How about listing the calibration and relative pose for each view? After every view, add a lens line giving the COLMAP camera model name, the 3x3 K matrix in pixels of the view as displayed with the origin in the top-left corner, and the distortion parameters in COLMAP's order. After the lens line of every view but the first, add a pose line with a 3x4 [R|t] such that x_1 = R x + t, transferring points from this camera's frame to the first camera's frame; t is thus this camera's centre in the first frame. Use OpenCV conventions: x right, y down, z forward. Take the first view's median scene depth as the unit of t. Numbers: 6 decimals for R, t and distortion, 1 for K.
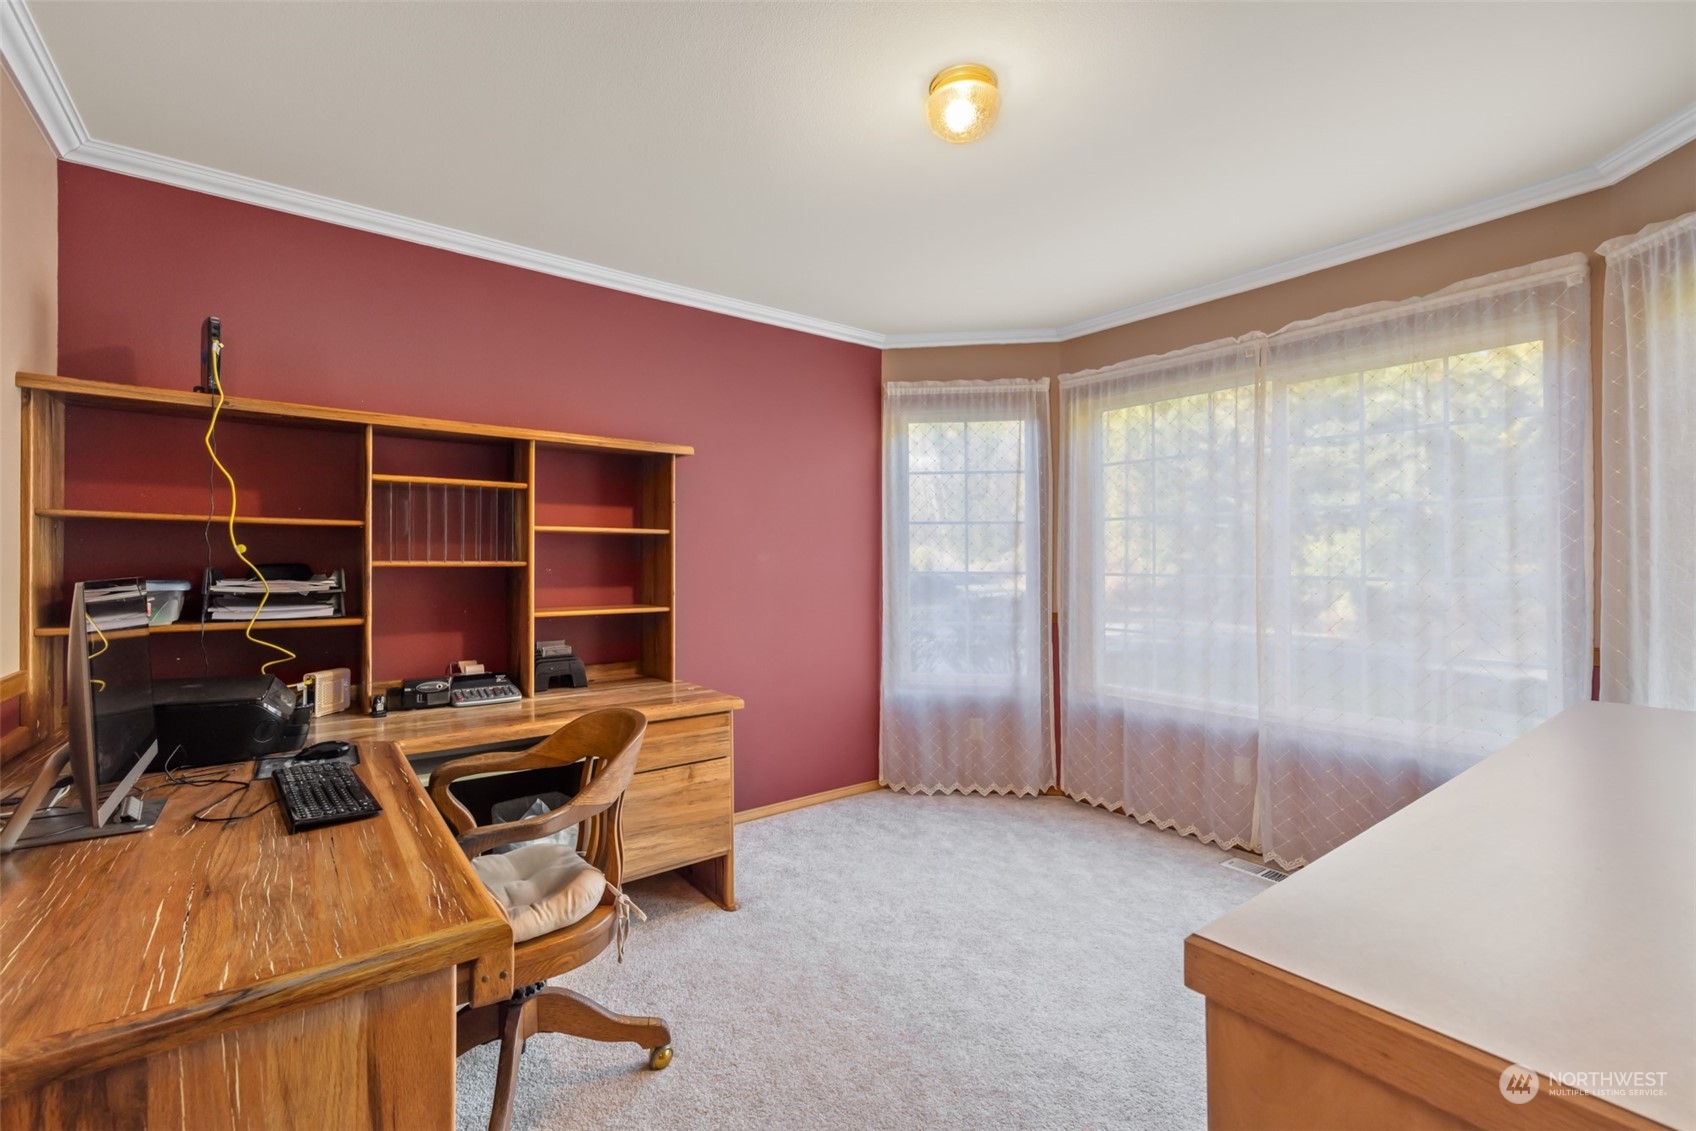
lens RADIAL K [[716.8, 0, 848.6], [0, 716.8, 559.0], [0, 0, 1]] dist [0.002351, 0.000059]
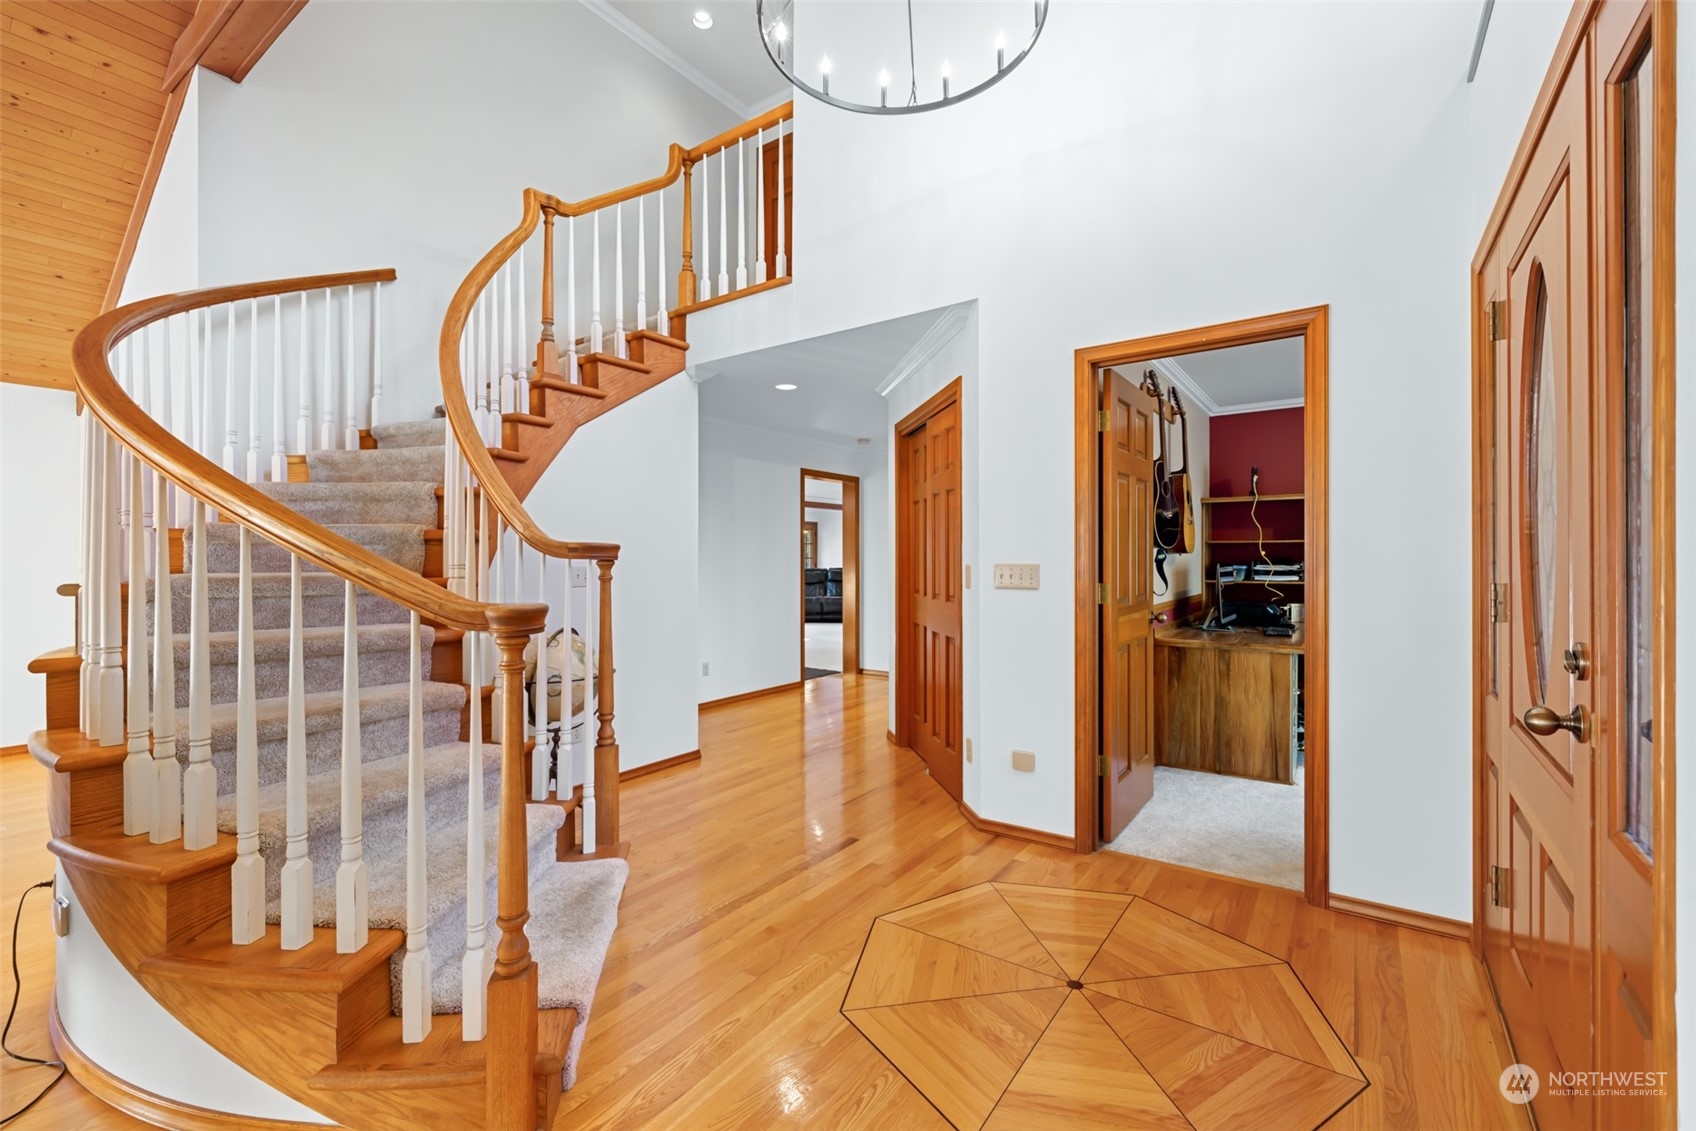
lens RADIAL K [[721.4, 0, 851.1], [0, 721.4, 572.1], [0, 0, 1]] dist [0.004188, 0.000180]
pose [[0.293103, 0.013957, -0.955979, 1.226094], [0.015981, 0.999682, 0.019495, -0.020061], [0.955947, -0.020992, 0.292787, -1.204001]]
